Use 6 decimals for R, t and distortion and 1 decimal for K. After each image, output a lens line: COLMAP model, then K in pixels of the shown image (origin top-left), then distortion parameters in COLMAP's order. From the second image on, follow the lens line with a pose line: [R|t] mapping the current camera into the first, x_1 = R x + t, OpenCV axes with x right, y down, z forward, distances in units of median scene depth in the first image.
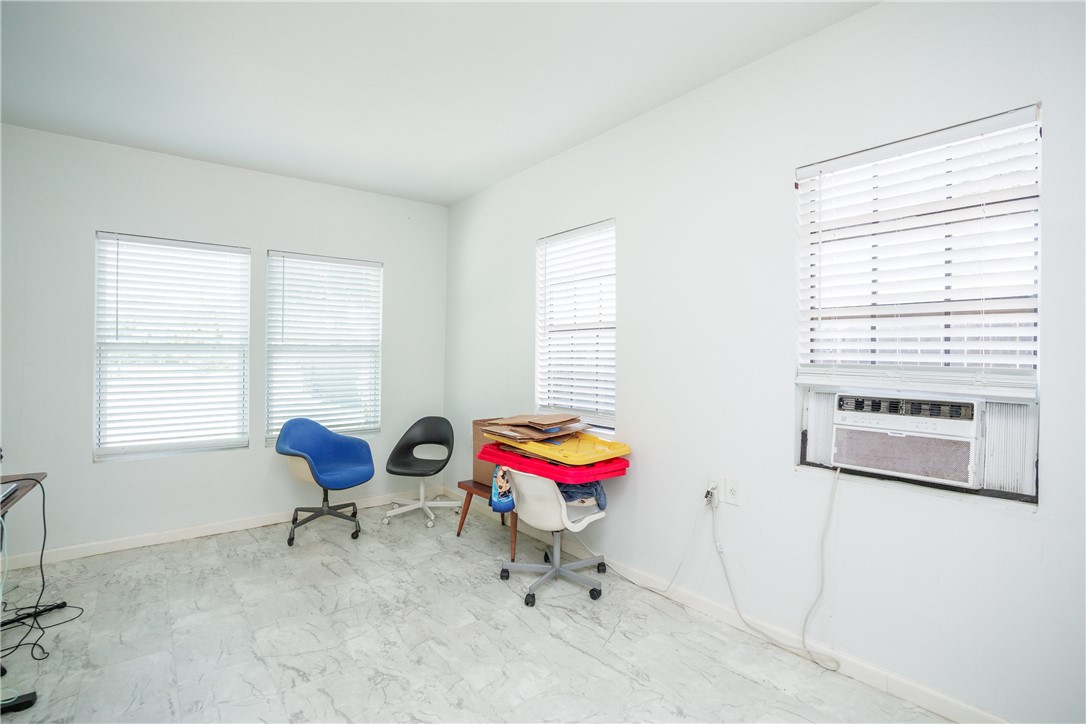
lens RADIAL K [[511.2, 0, 547.1], [0, 511.2, 360.2], [0, 0, 1]] dist [-0.031977, 0.003460]
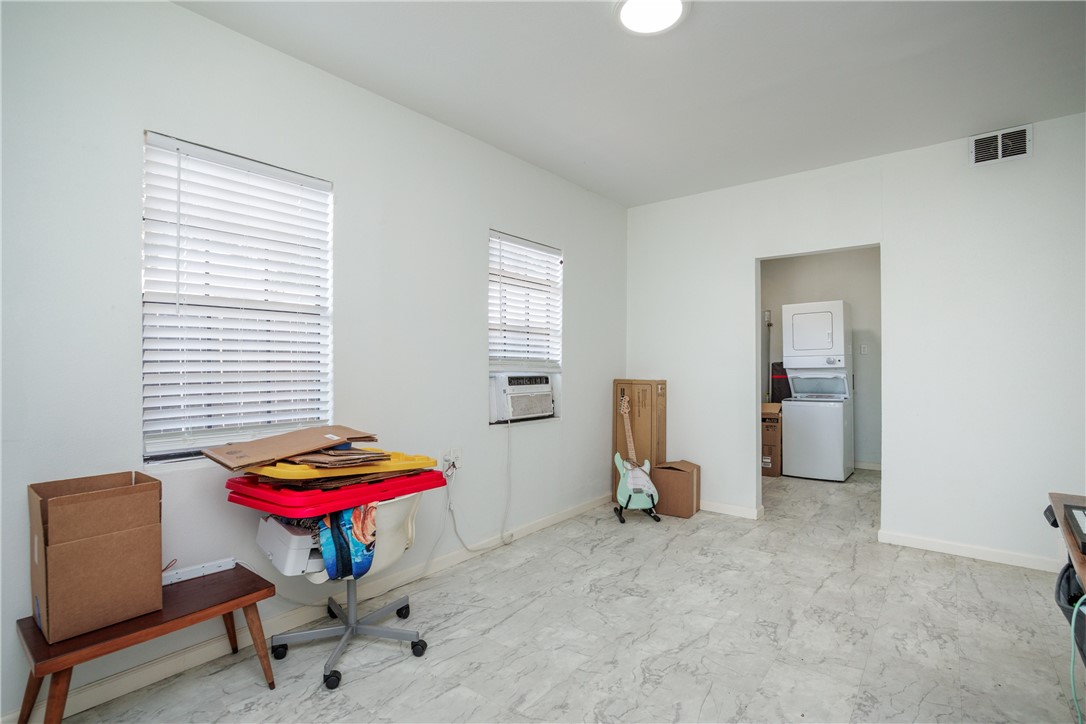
lens RADIAL K [[511.2, 0, 544.9], [0, 511.2, 363.8], [0, 0, 1]] dist [-0.031977, 0.003460]
pose [[-0.208234, -0.002890, 0.978075, -1.016670], [0.008030, 0.999957, 0.004664, 0.017659], [-0.978046, 0.008825, -0.208202, 1.136112]]
